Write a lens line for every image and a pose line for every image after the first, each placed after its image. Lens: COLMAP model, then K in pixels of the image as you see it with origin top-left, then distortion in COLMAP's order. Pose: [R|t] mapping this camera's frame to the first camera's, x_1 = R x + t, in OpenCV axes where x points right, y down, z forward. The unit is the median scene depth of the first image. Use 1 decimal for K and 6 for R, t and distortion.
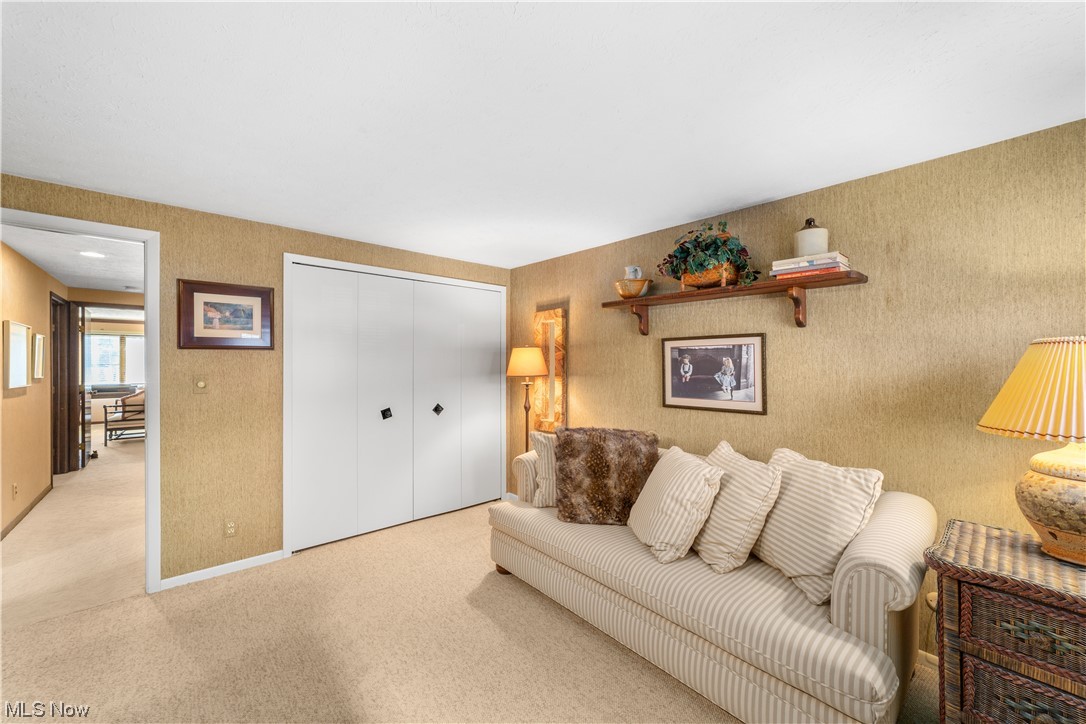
lens RADIAL K [[420.9, 0, 543.4], [0, 420.9, 363.3], [0, 0, 1]] dist [-0.009444, 0.004929]
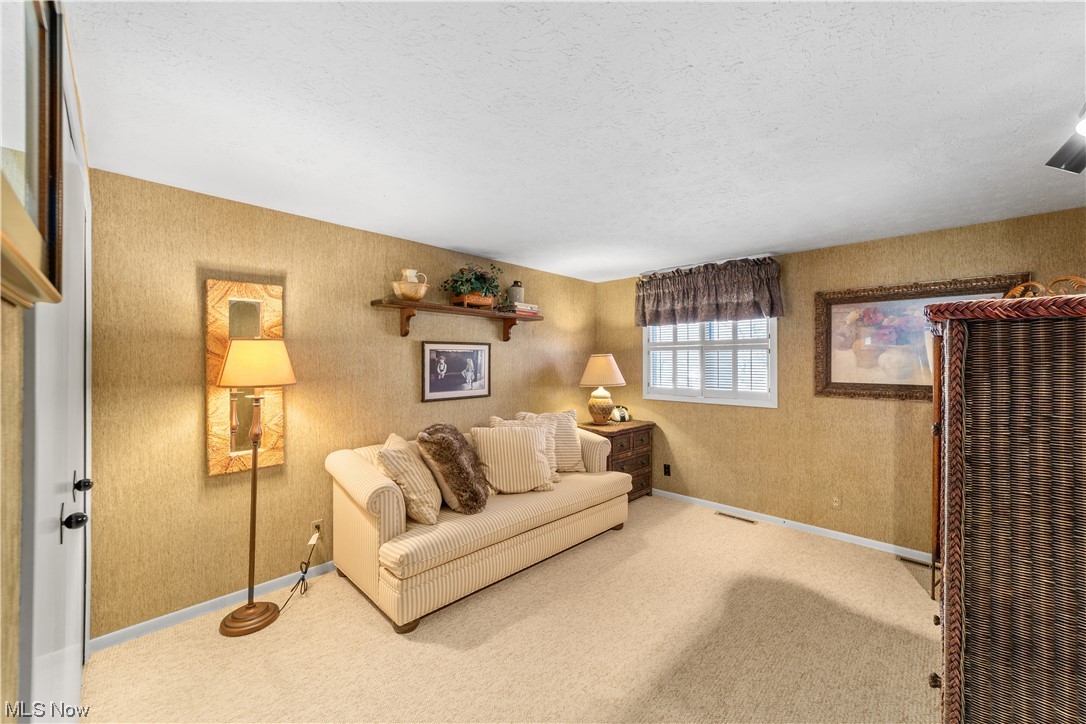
lens RADIAL K [[420.9, 0, 541.2], [0, 420.9, 363.3], [0, 0, 1]] dist [-0.009444, 0.004929]
pose [[-0.074490, -0.000027, 0.997222, -0.903150], [0.010480, 0.999945, 0.000809, 0.002315], [-0.997167, 0.010511, -0.074486, 0.814762]]
